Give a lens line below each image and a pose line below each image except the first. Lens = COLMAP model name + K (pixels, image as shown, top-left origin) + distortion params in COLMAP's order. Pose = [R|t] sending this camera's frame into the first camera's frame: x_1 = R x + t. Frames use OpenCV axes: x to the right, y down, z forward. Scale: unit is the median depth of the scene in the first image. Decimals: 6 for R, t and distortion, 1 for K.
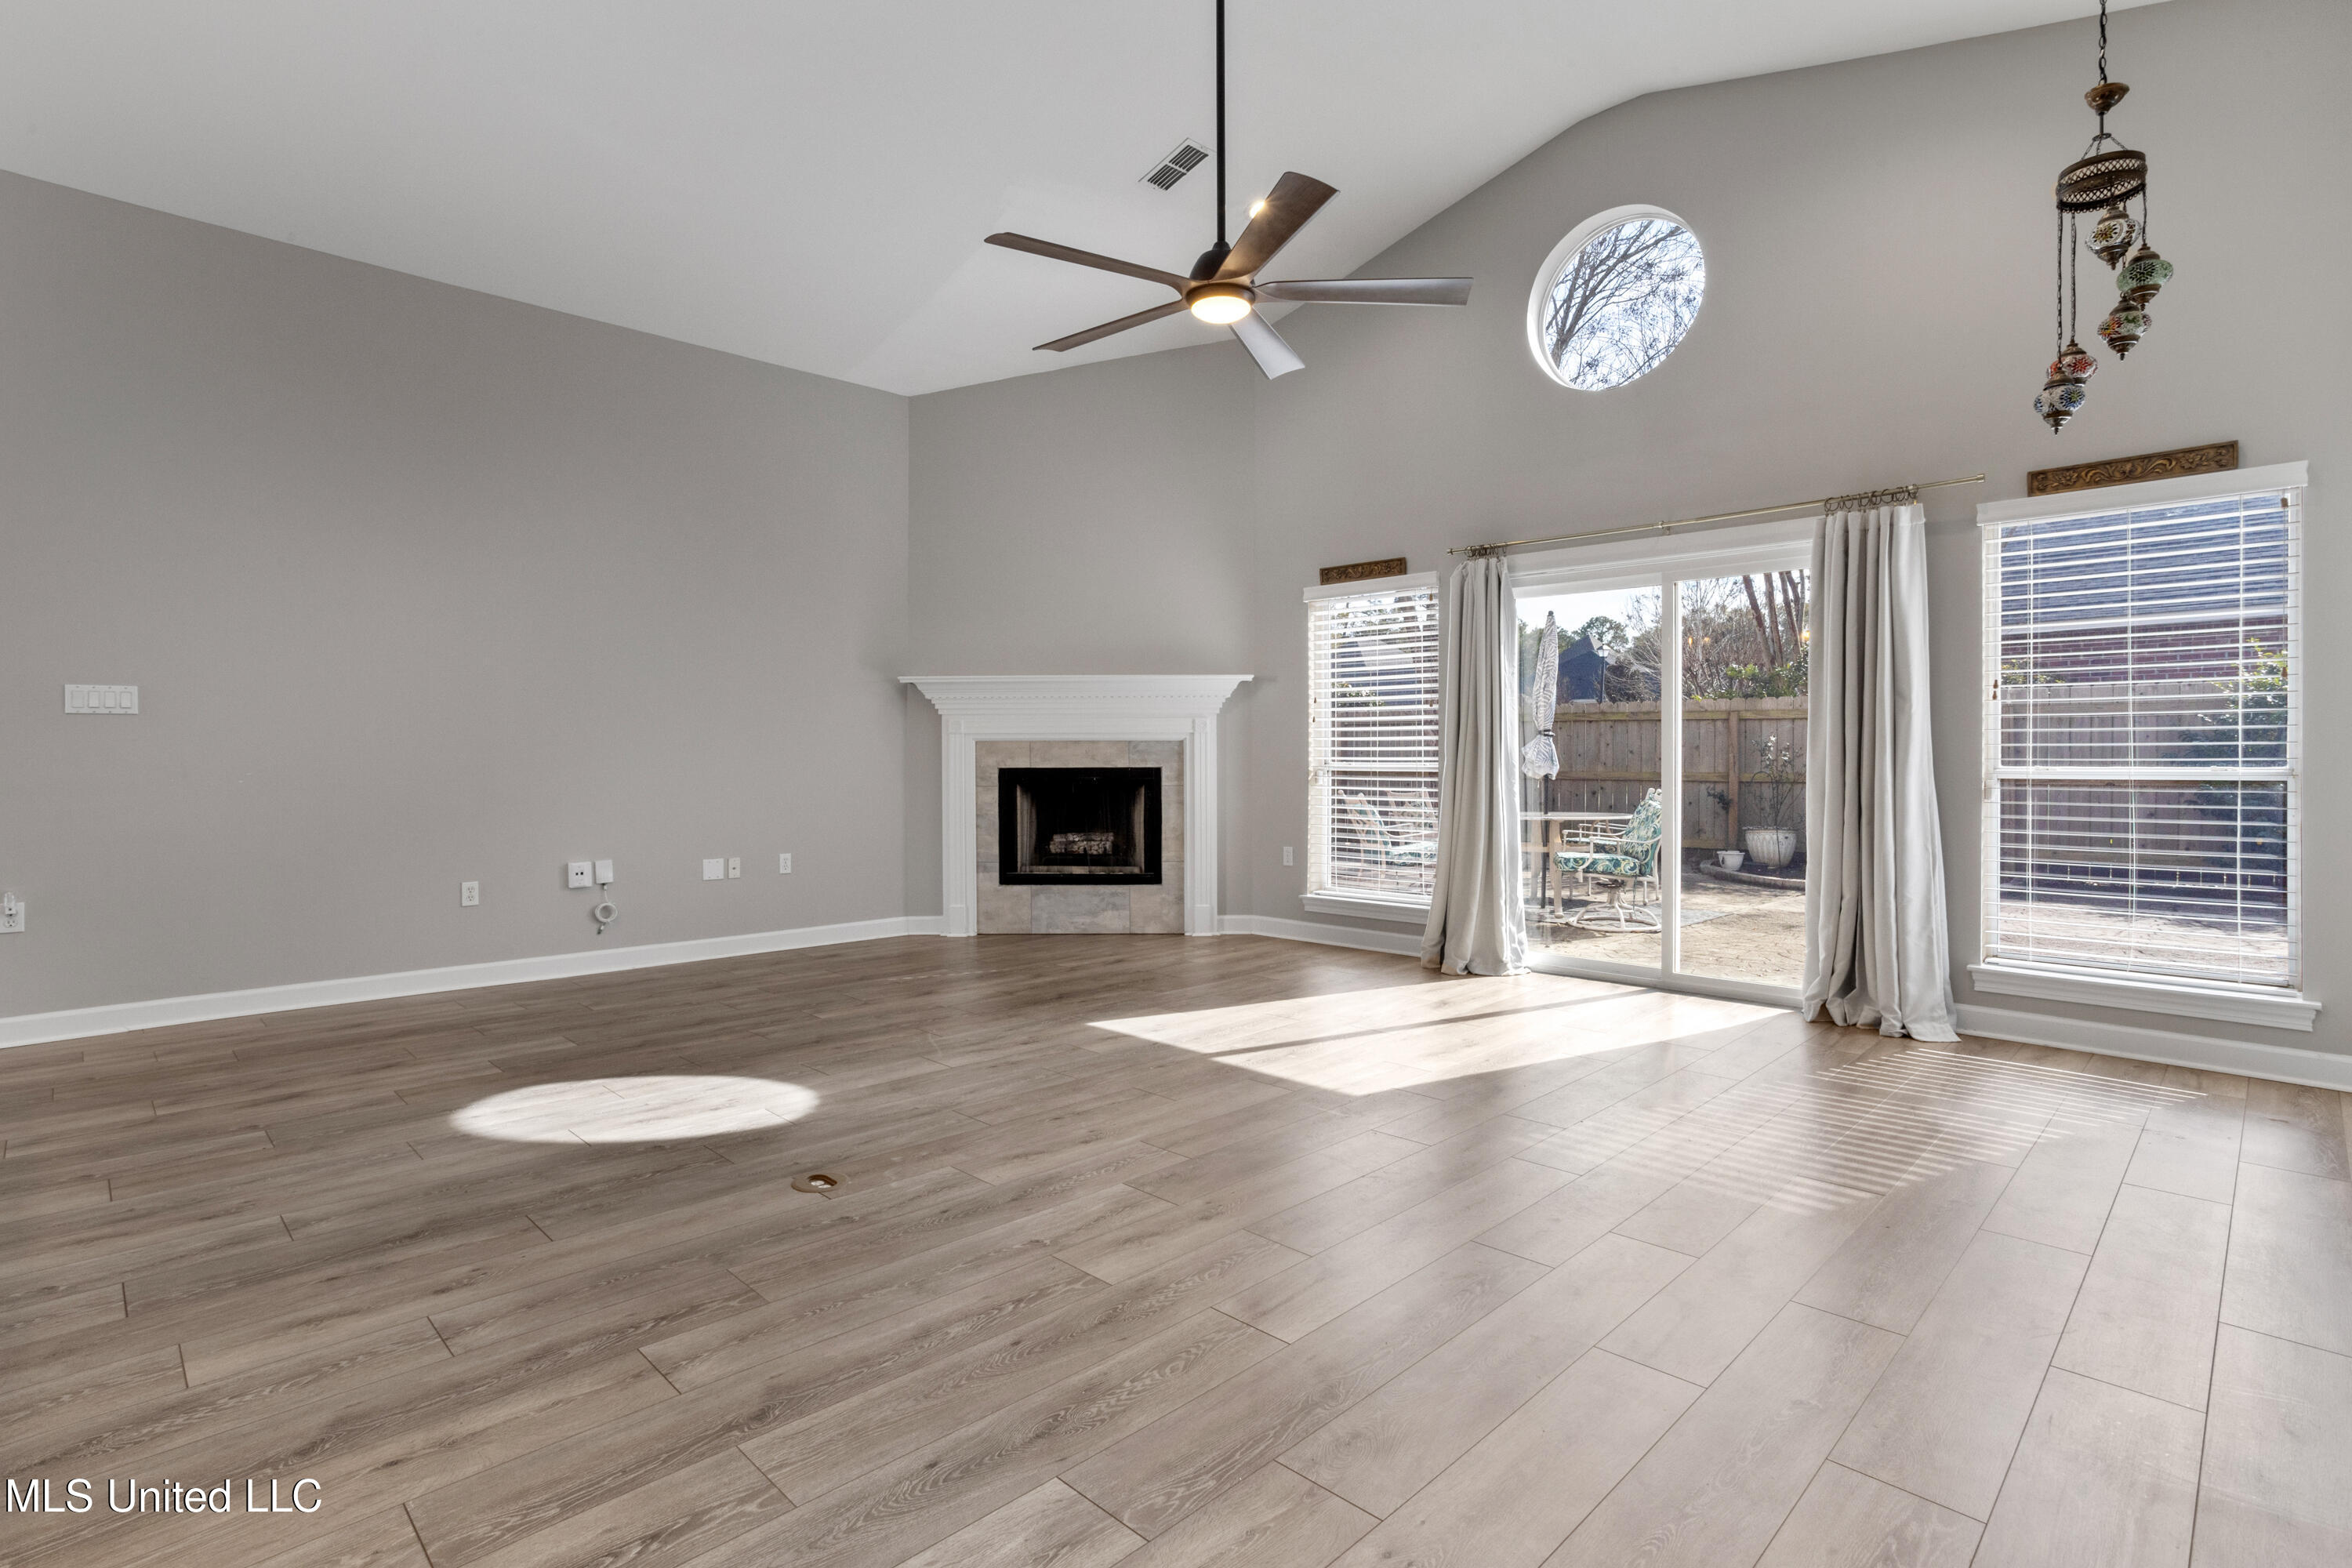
lens RADIAL K [[1125.3, 0, 1175.7], [0, 1125.3, 755.6], [0, 0, 1]] dist [-0.043230, 0.020599]
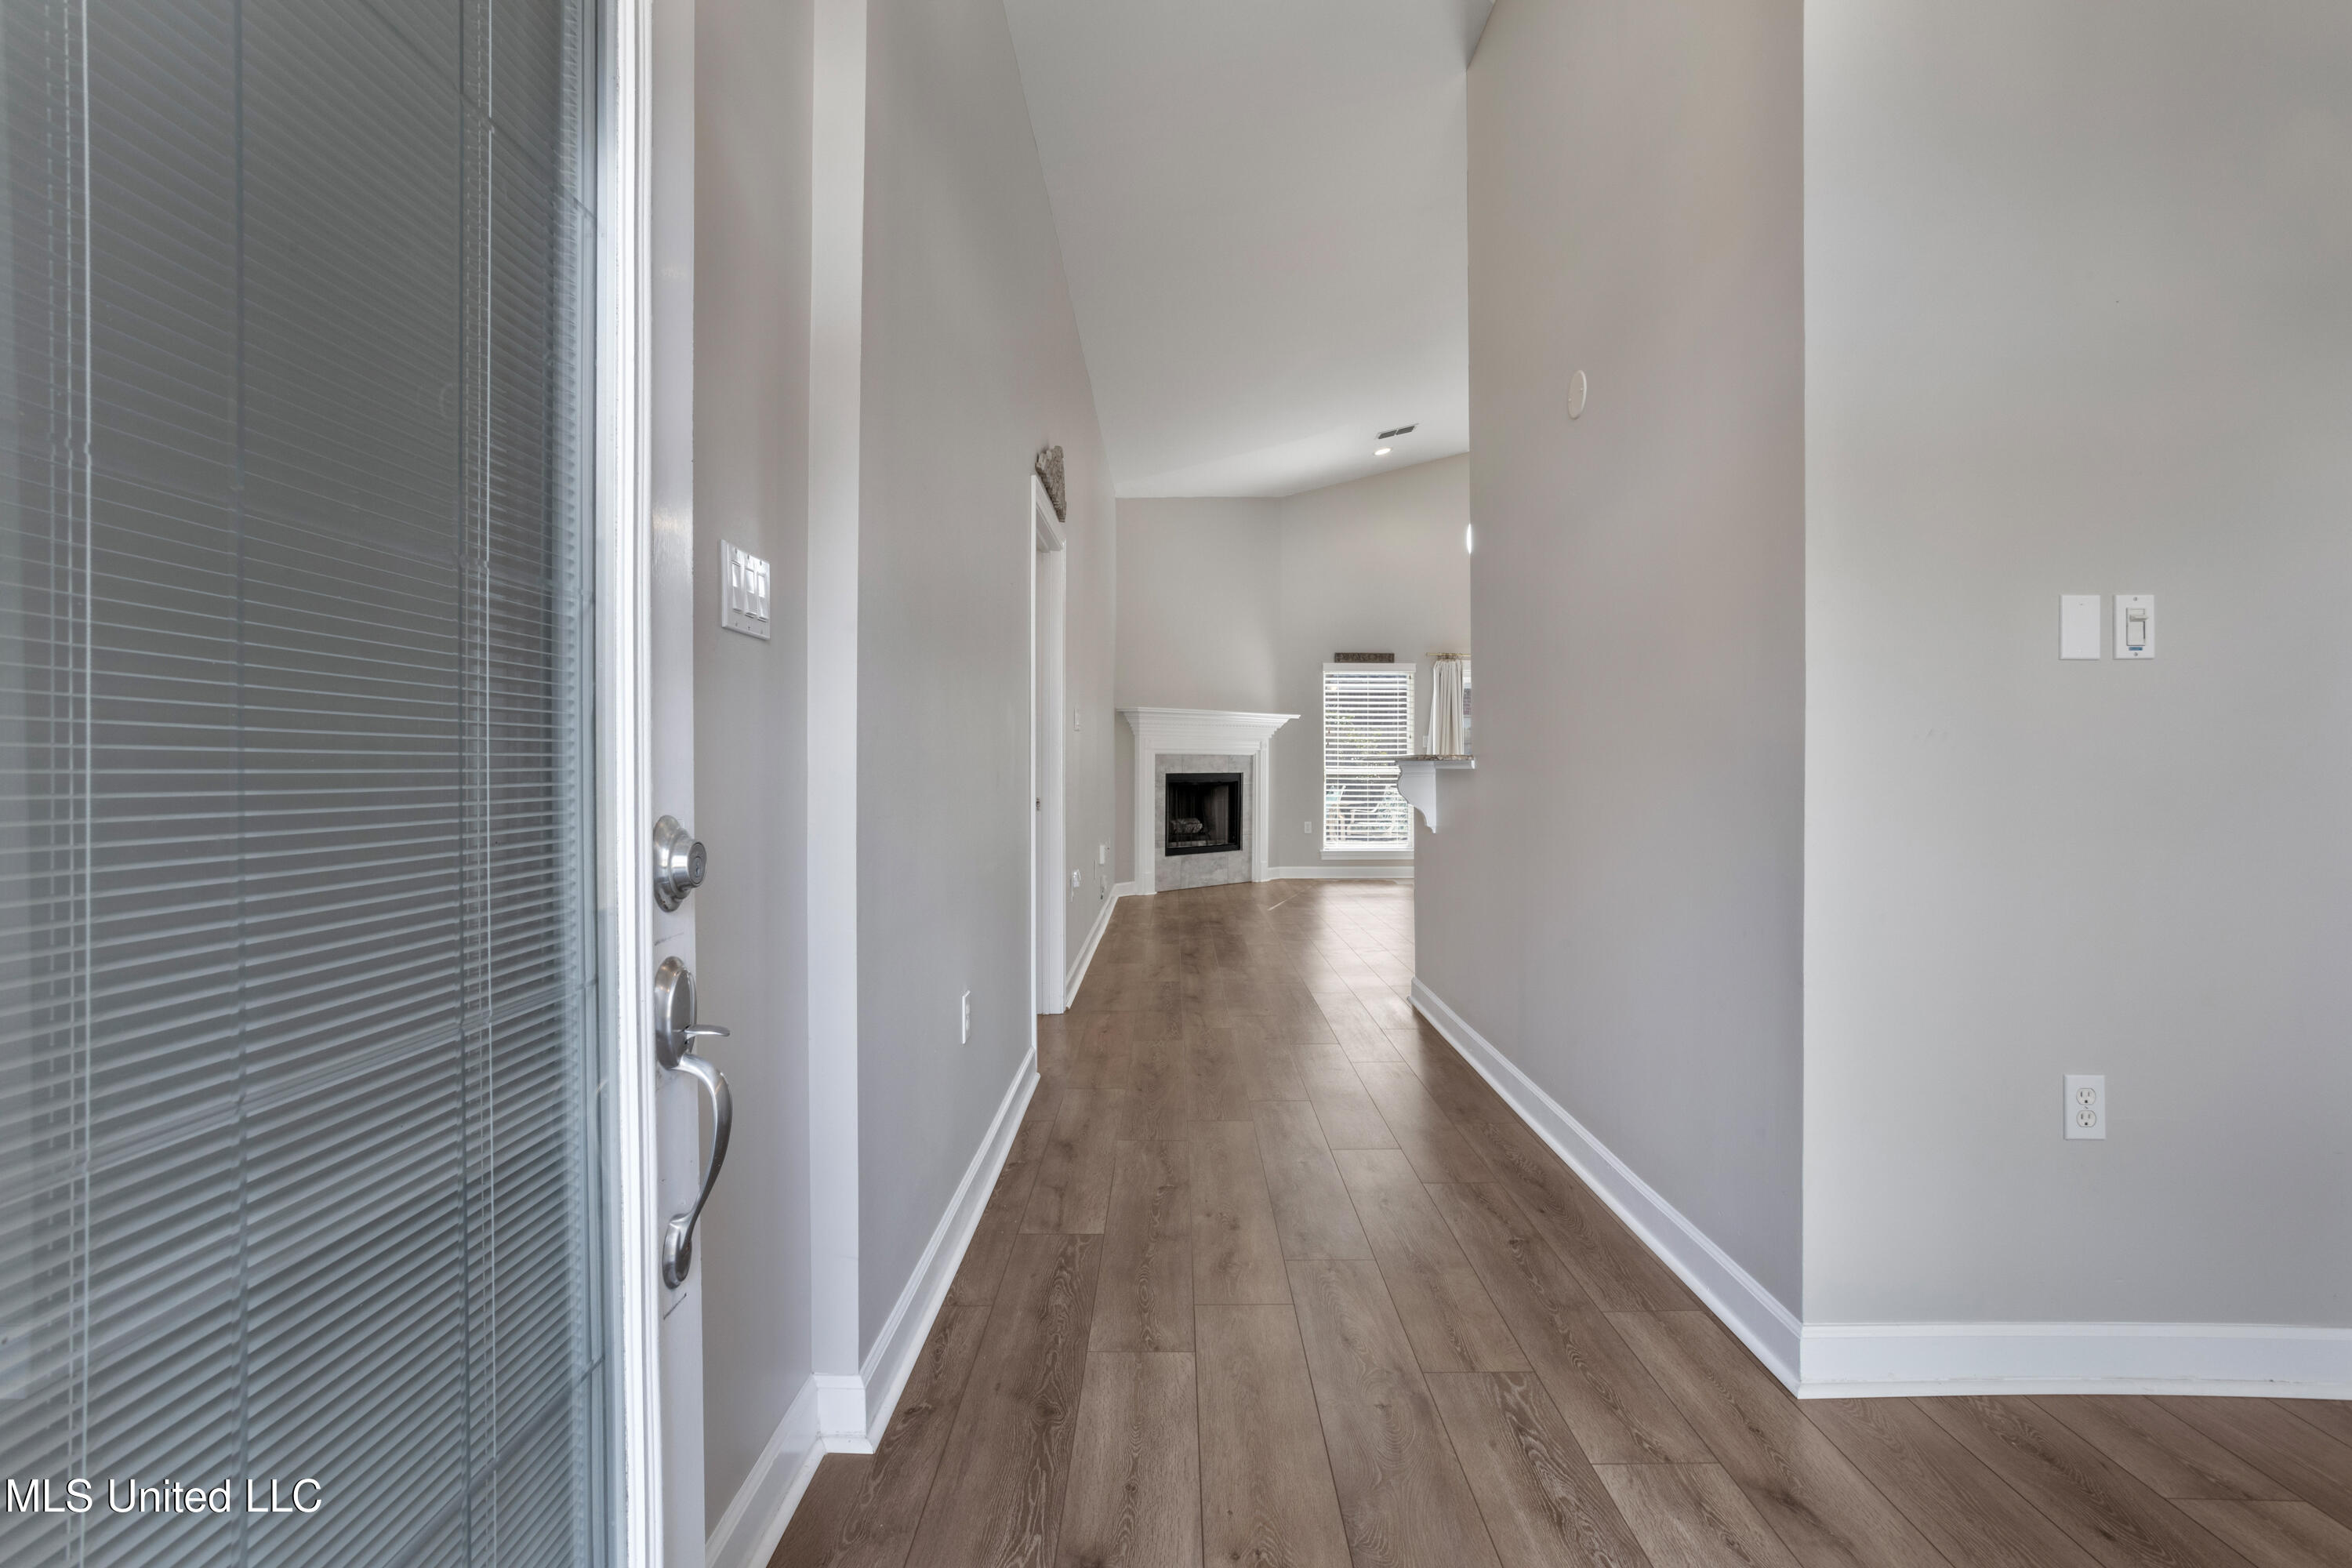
lens RADIAL K [[1125.3, 0, 1171.0], [0, 1125.3, 771.5], [0, 0, 1]] dist [-0.043230, 0.020599]
pose [[0.714025, 0.001486, 0.700118, -1.791971], [-0.004434, 0.999987, 0.002399, 0.008649], [-0.700106, -0.004817, 0.714023, -0.018311]]
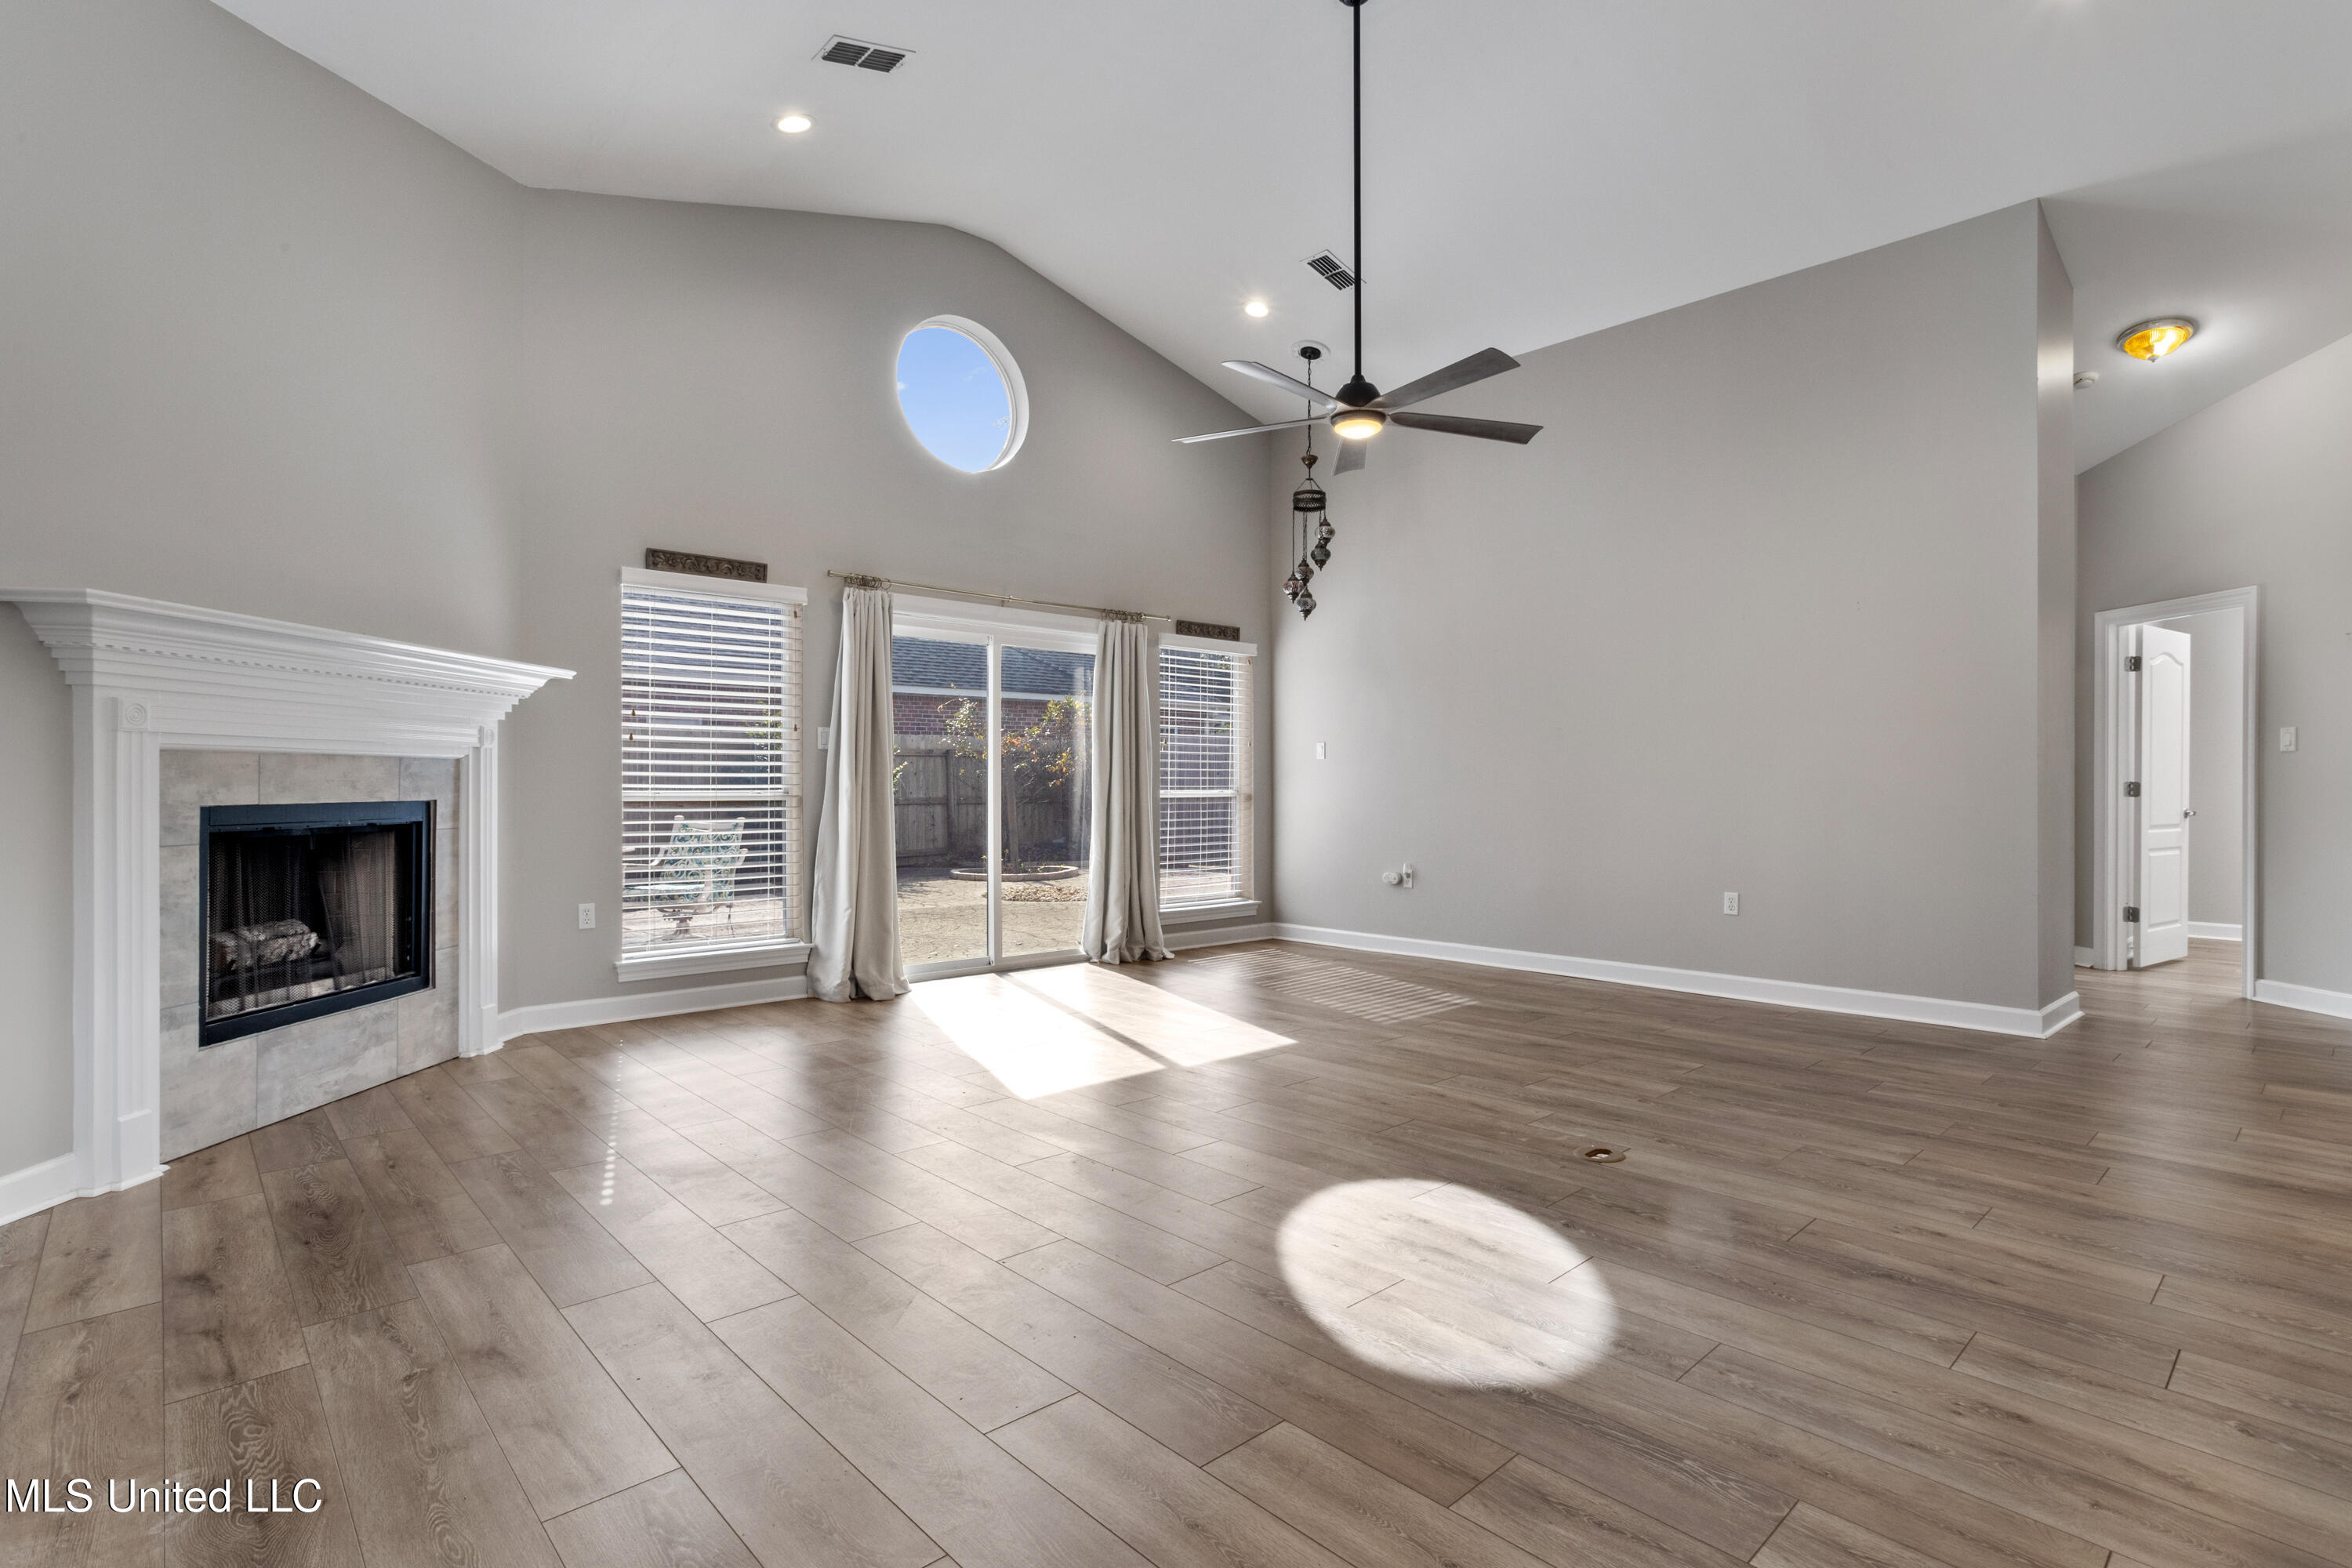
lens RADIAL K [[1125.3, 0, 1159.0], [0, 1125.3, 779.2], [0, 0, 1]] dist [-0.043230, 0.020599]
pose [[0.061829, 0.006360, 0.998067, -0.948935], [-0.001034, 0.999980, -0.006308, 0.003590], [-0.998086, -0.000642, 0.061834, 0.880553]]
